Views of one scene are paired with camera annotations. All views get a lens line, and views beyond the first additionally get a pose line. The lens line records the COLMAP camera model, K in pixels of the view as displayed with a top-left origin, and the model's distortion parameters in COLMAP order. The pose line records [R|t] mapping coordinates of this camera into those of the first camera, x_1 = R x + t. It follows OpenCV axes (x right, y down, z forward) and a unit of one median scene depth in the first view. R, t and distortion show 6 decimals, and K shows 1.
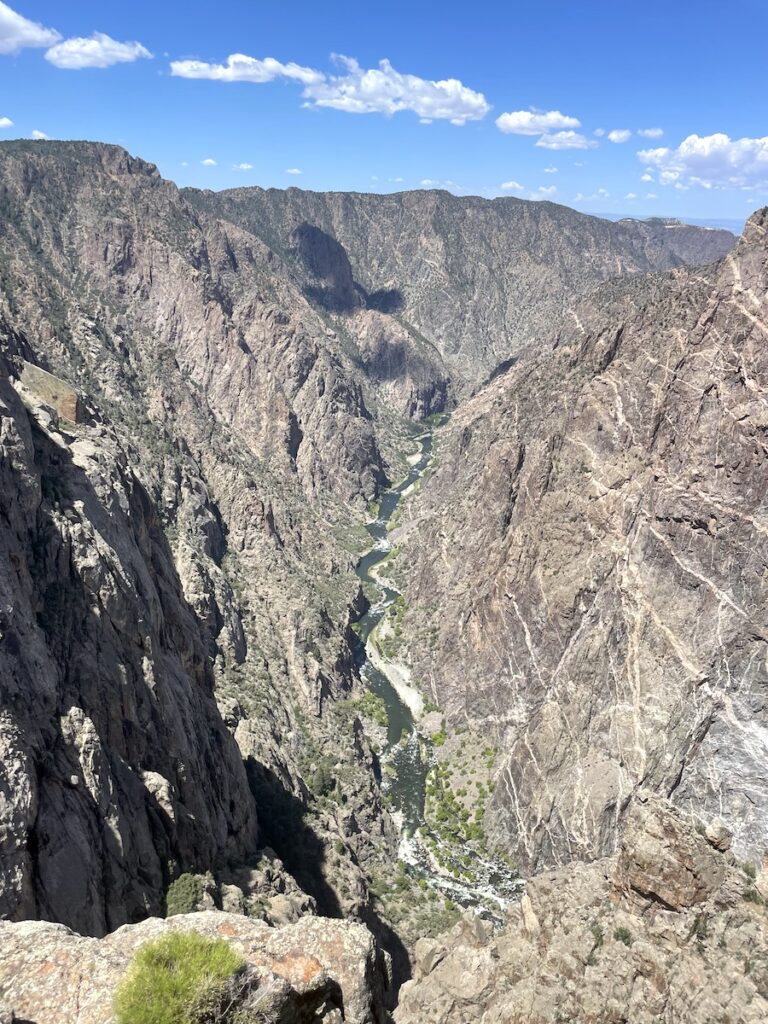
lens RADIAL K [[758.4, 0, 384.0], [0, 758.4, 512.0], [0, 0, 1]] dist [0.082818, -0.110609]
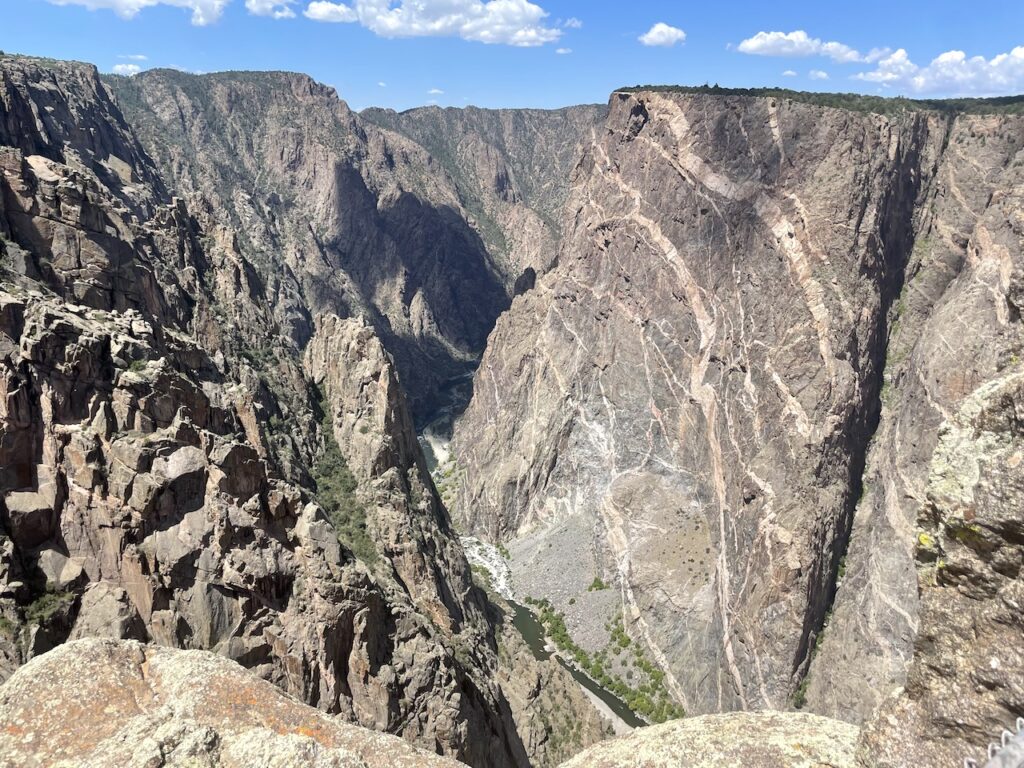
lens RADIAL K [[758.4, 0, 507.6], [0, 758.4, 388.7], [0, 0, 1]] dist [0.082818, -0.110609]
pose [[0.990339, 0.021827, -0.136939, 0.278669], [-0.029083, 0.998264, -0.051215, 0.157210], [0.135584, 0.054703, 0.989255, -0.288926]]
